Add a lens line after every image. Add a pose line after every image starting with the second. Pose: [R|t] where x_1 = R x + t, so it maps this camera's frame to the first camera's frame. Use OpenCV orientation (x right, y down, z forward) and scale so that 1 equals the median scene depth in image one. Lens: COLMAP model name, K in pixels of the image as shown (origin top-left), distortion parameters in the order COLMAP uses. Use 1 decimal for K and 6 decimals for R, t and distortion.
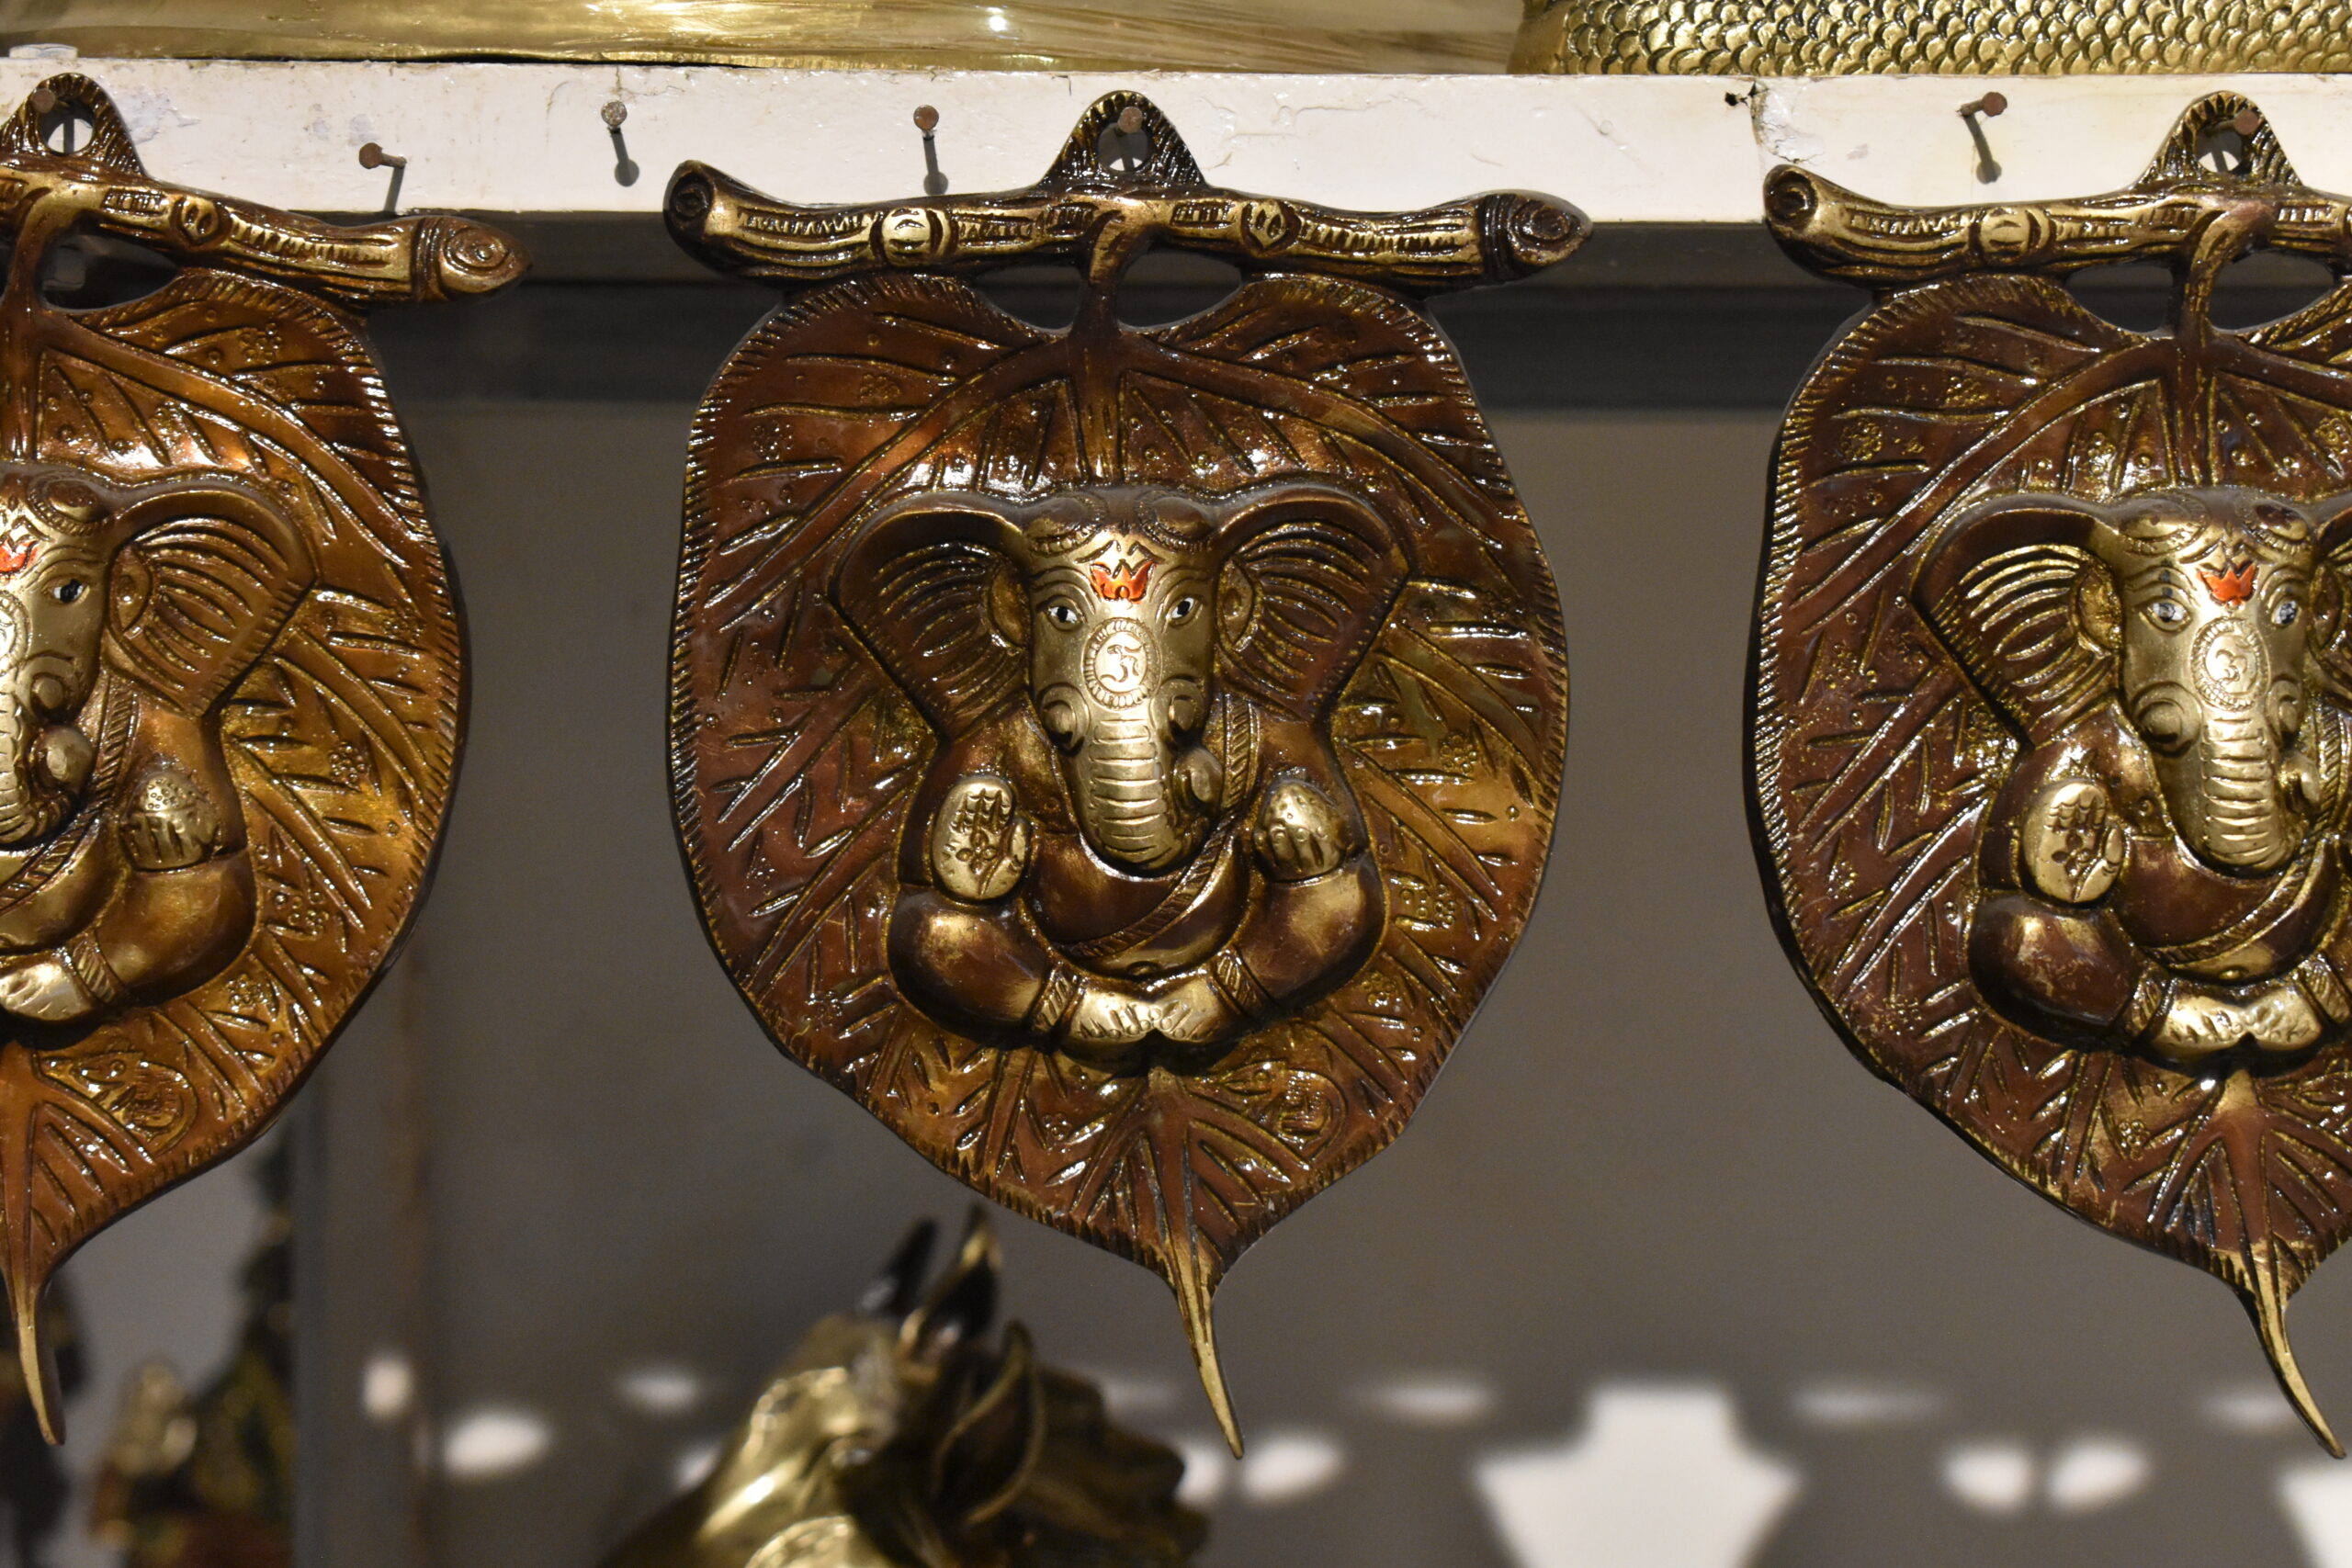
lens RADIAL K [[4864.1, 0, 1176.0], [0, 4864.1, 788.9], [0, 0, 1]] dist [0.043233, 0.000000]
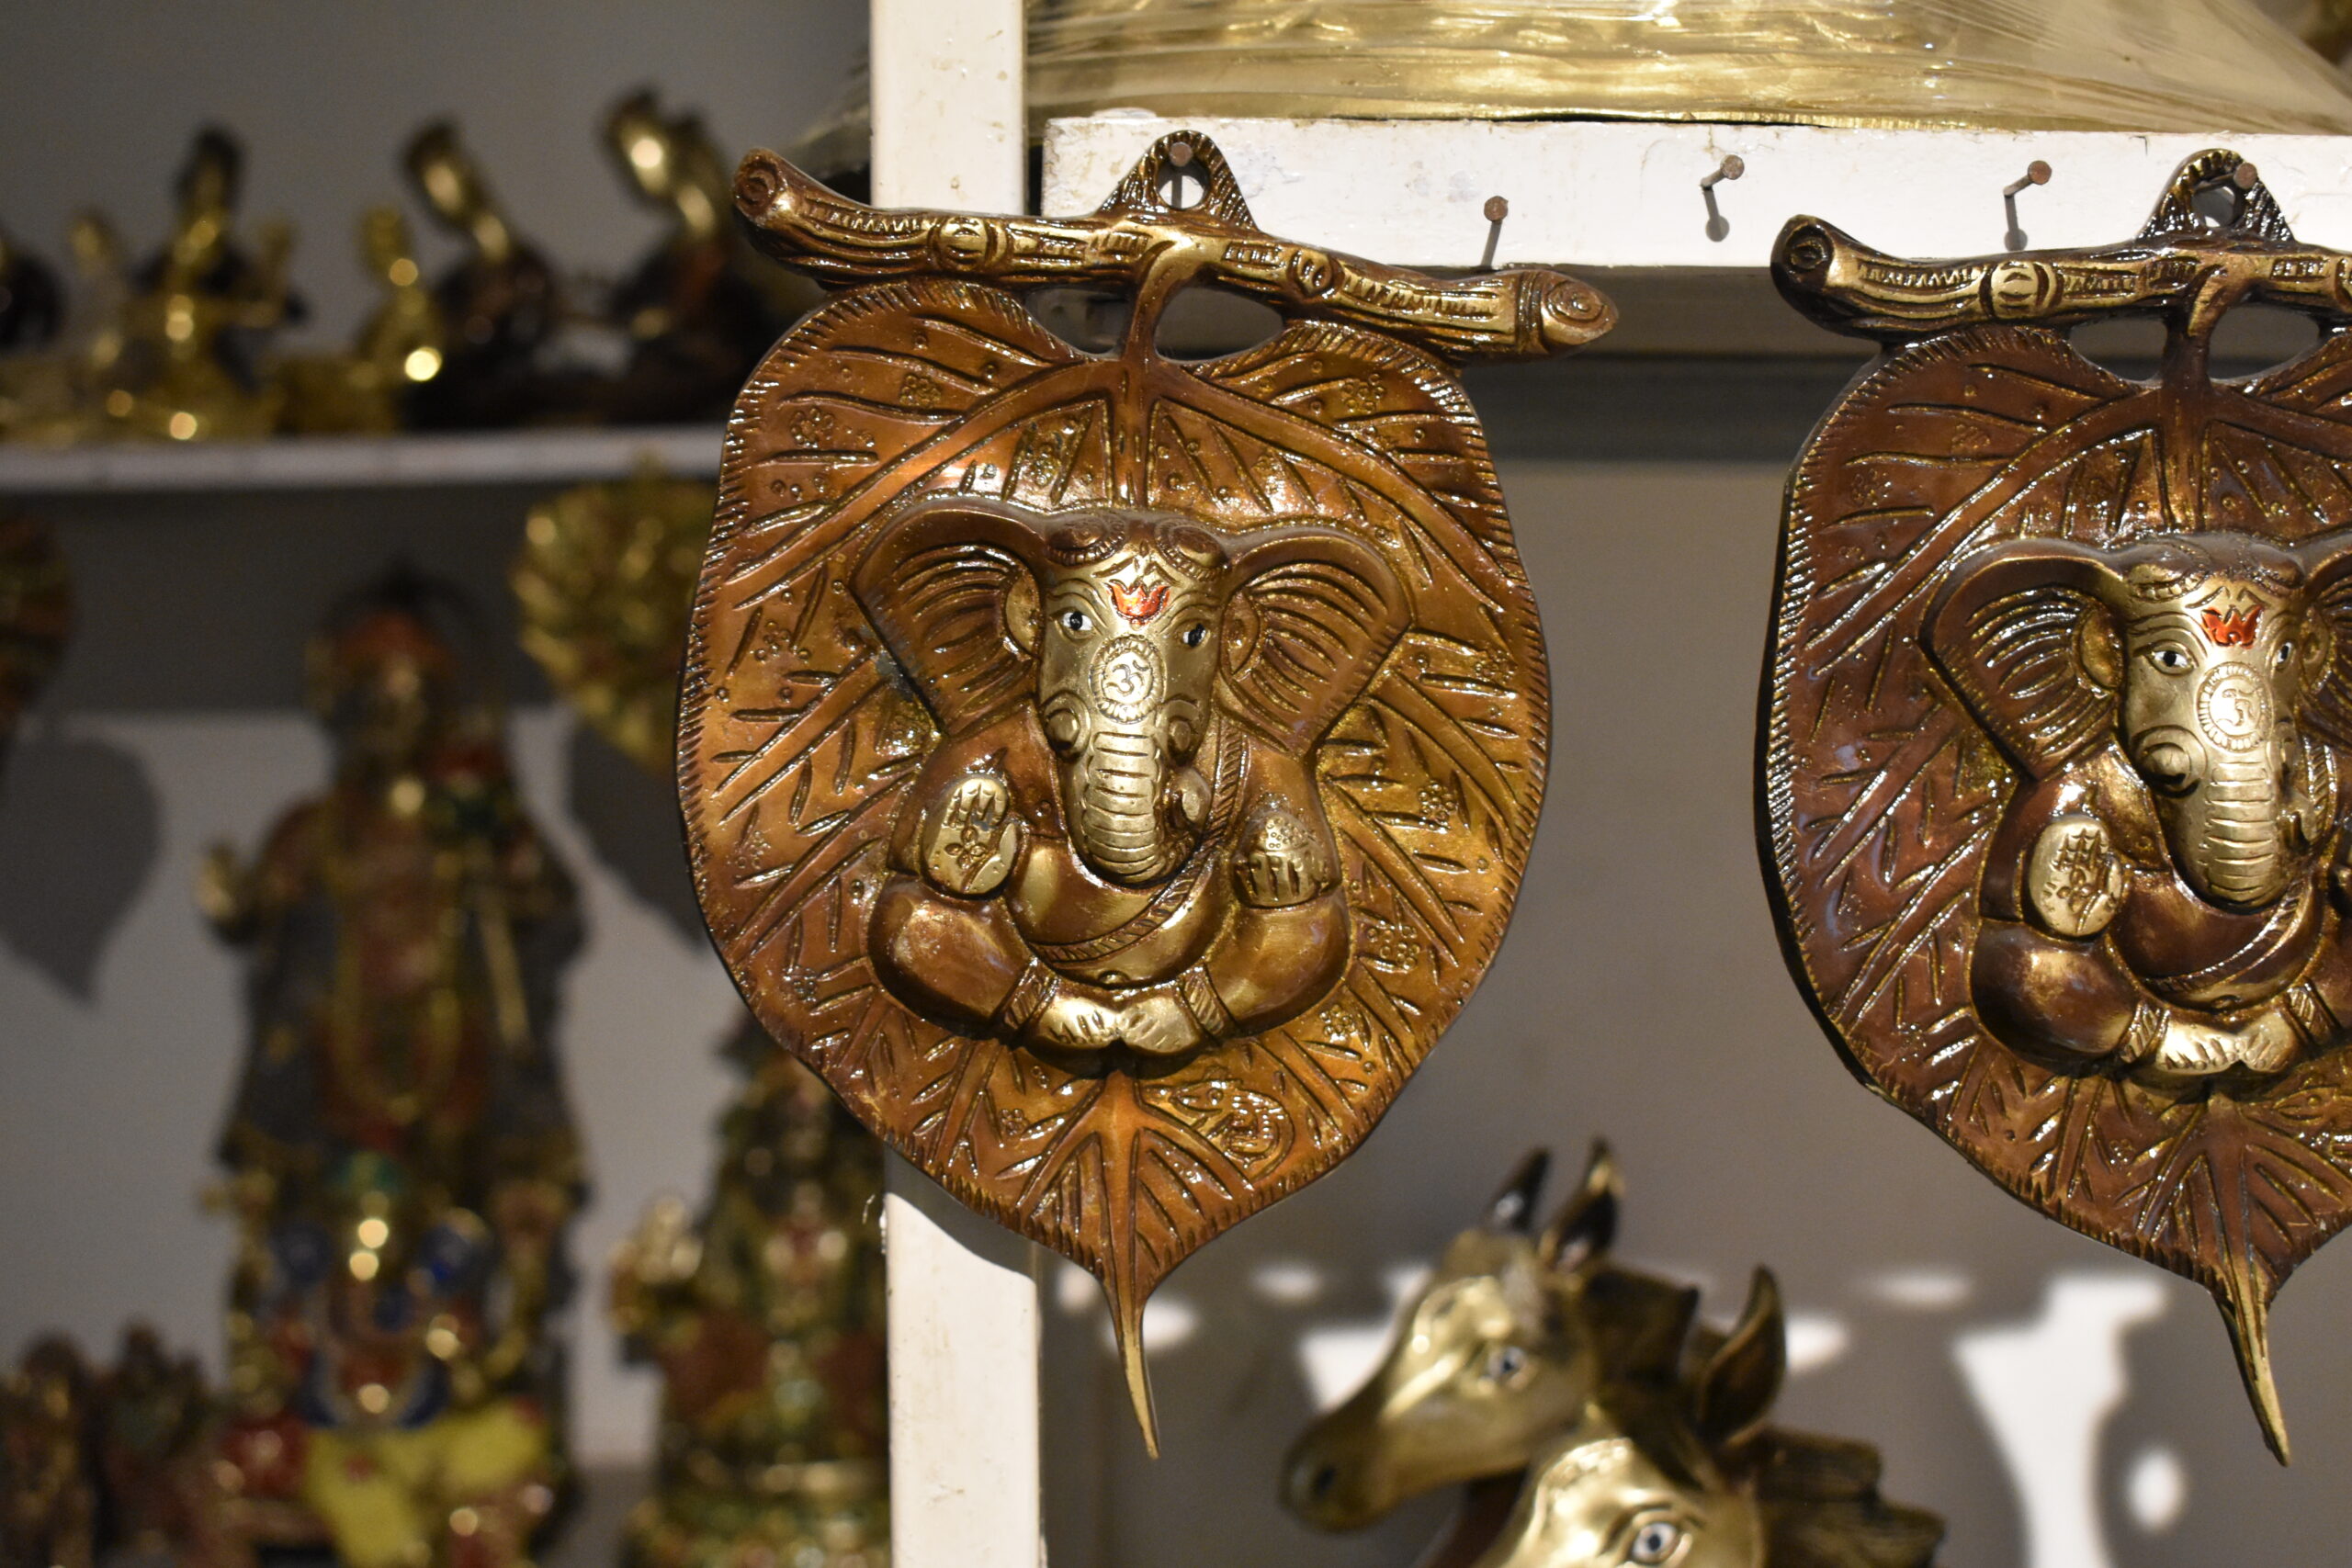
lens RADIAL K [[3273.0, 0, 1176.2], [0, 3273.0, 775.5], [0, 0, 1]] dist [-0.037090, 0.000000]
pose [[0.999911, -0.000222, 0.013320, -0.236806], [0.000087, 0.999948, 0.010148, -0.017928], [-0.013322, -0.010146, 0.999860, 0.310174]]
